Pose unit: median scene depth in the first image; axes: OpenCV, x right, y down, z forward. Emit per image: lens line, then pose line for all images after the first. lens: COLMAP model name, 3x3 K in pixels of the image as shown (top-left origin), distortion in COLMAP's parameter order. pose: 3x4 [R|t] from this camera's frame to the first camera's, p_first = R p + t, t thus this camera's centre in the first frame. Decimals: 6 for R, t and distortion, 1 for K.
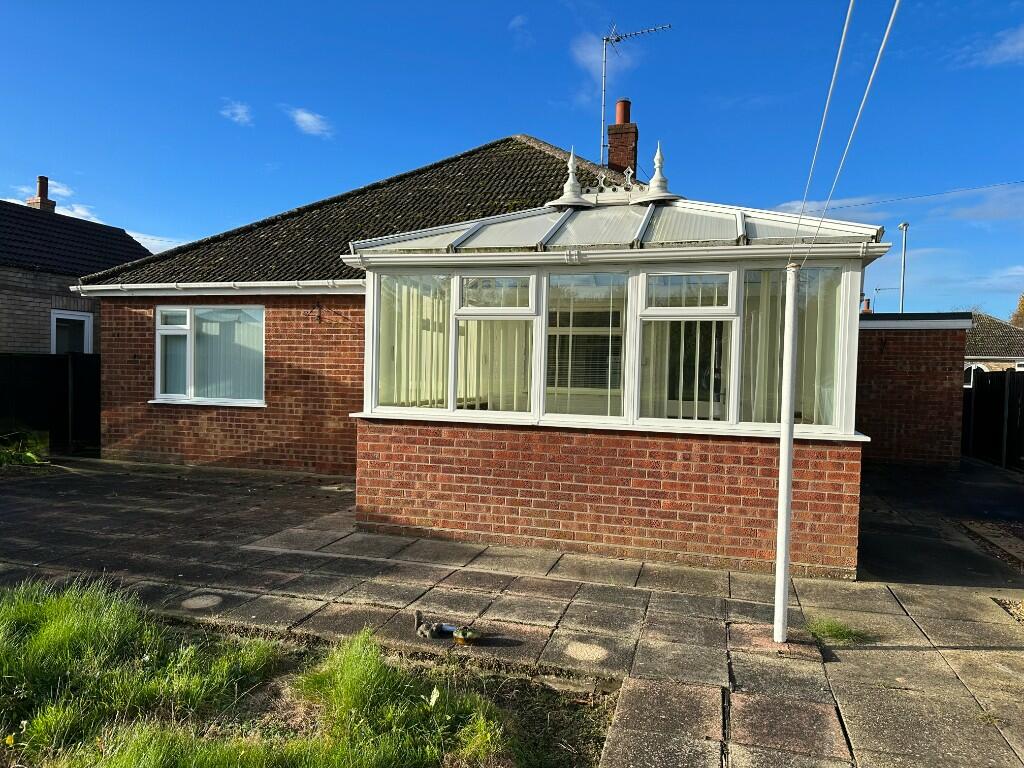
lens RADIAL K [[721.8, 0, 511.4], [0, 721.8, 382.7], [0, 0, 1]] dist [0.028638, -0.016050]
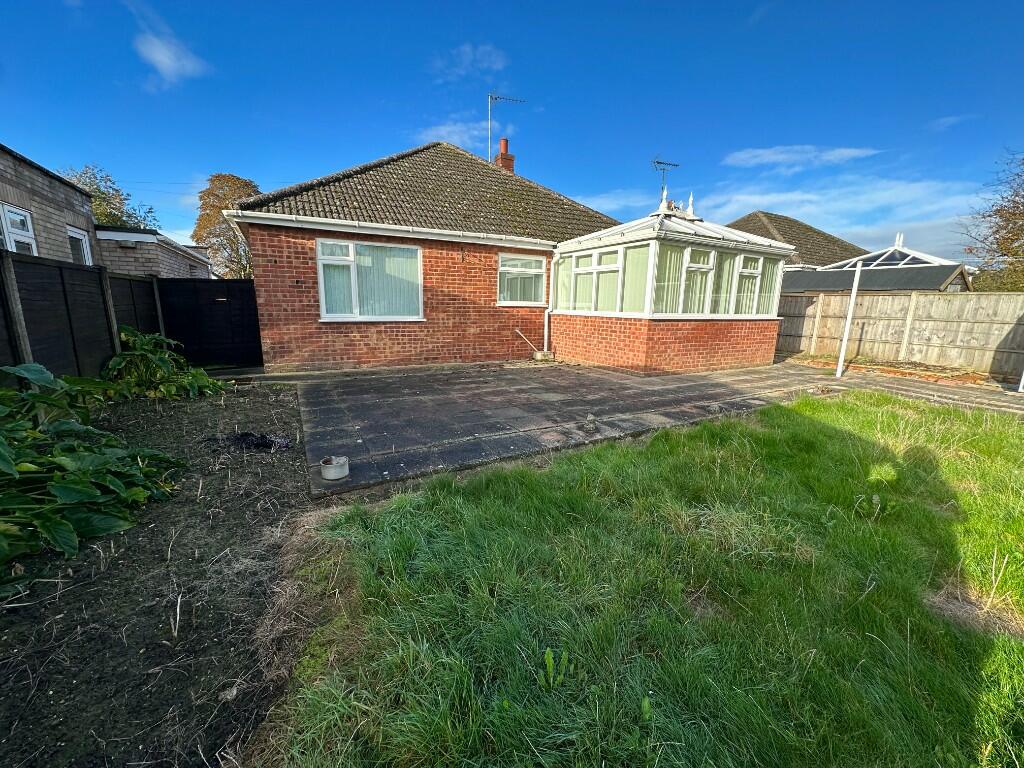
lens RADIAL K [[408.3, 0, 509.2], [0, 408.3, 386.4], [0, 0, 1]] dist [-0.000513, -0.001918]
pose [[0.714892, -0.148648, 0.683252, -0.786388], [0.013213, 0.979840, 0.199349, 0.002086], [-0.699110, -0.133485, 0.702443, 0.299859]]
